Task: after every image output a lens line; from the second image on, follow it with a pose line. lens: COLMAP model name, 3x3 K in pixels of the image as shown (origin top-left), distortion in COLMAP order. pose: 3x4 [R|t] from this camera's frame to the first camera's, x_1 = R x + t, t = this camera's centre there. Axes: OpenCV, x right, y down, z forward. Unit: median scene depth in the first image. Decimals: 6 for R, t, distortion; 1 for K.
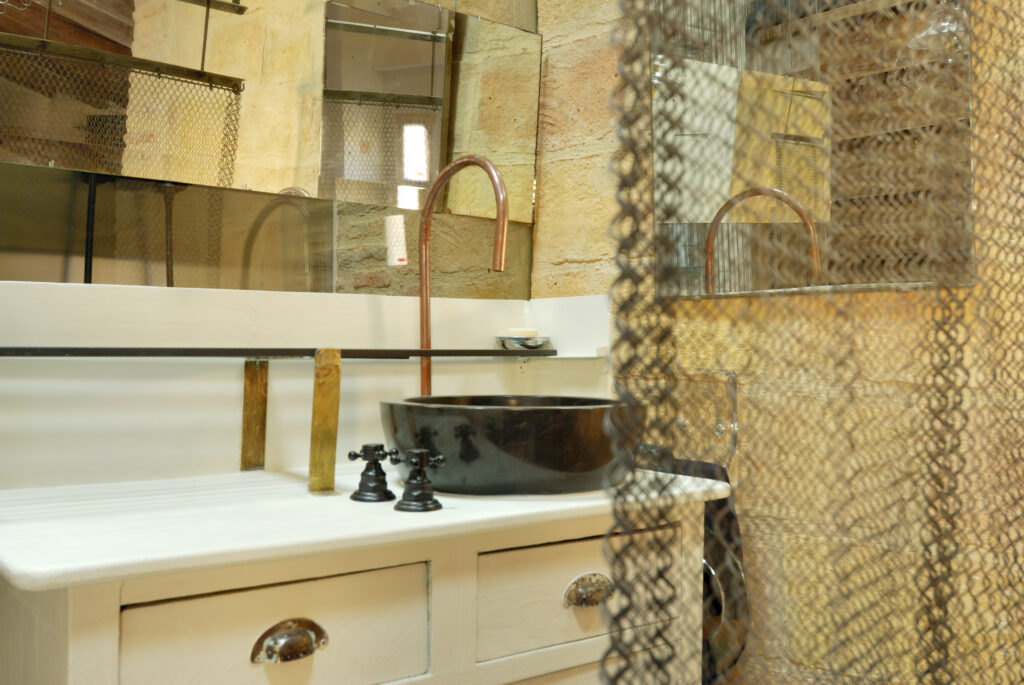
lens RADIAL K [[1045.8, 0, 517.0], [0, 1045.8, 339.9], [0, 0, 1]] dist [0.034614, -0.038840]
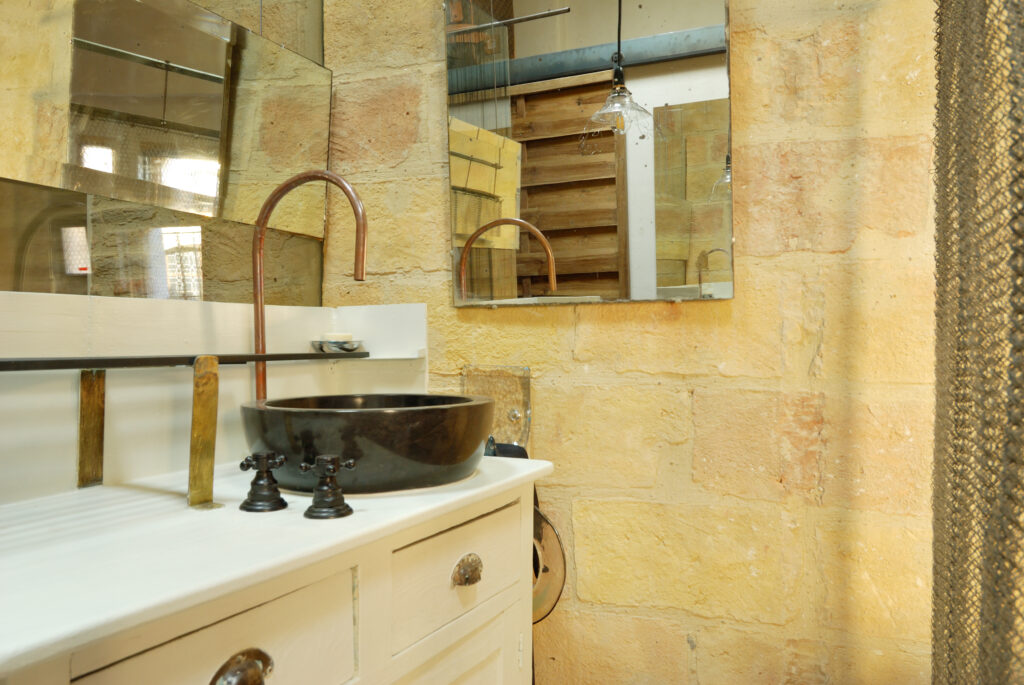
lens RADIAL K [[795.4, 0, 533.5], [0, 795.4, 340.1], [0, 0, 1]] dist [0.005172, -0.012863]
pose [[0.900942, -0.010274, 0.433818, -0.203629], [0.009296, 0.999947, 0.004378, -0.006480], [-0.433840, 0.000088, 0.900990, 0.185462]]
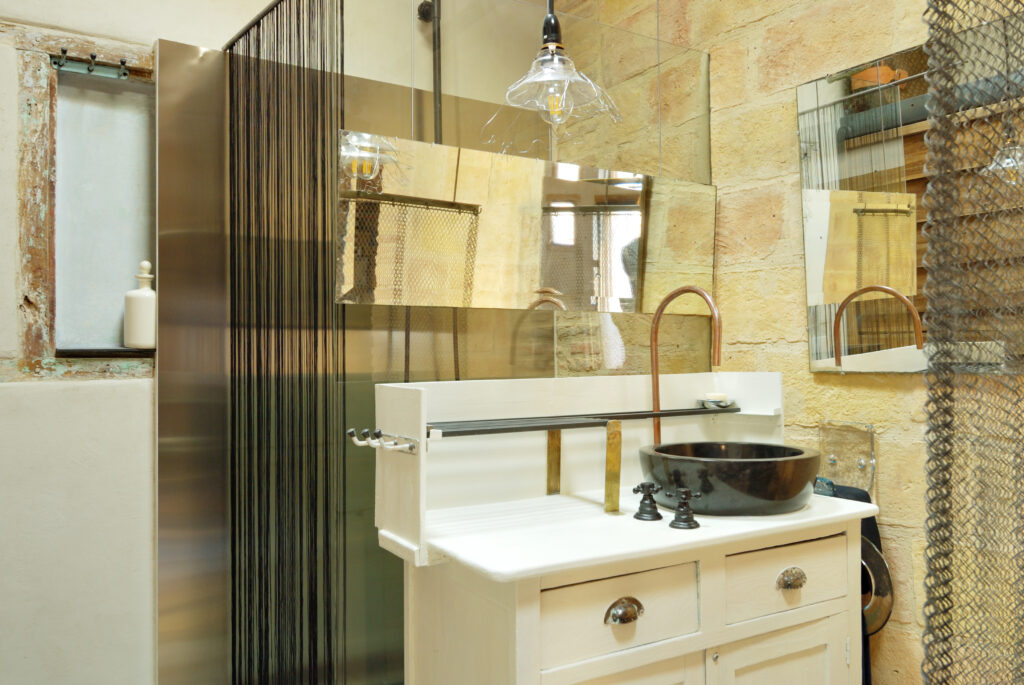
lens RADIAL K [[833.5, 0, 512.0], [0, 833.5, 342.5], [0, 0, 1]] dist [0.006607, -0.001174]
pose [[0.992624, -0.019178, -0.119704, -0.161993], [0.017828, 0.999765, -0.012340, -0.086386], [0.119912, 0.010114, 0.992733, -0.231660]]
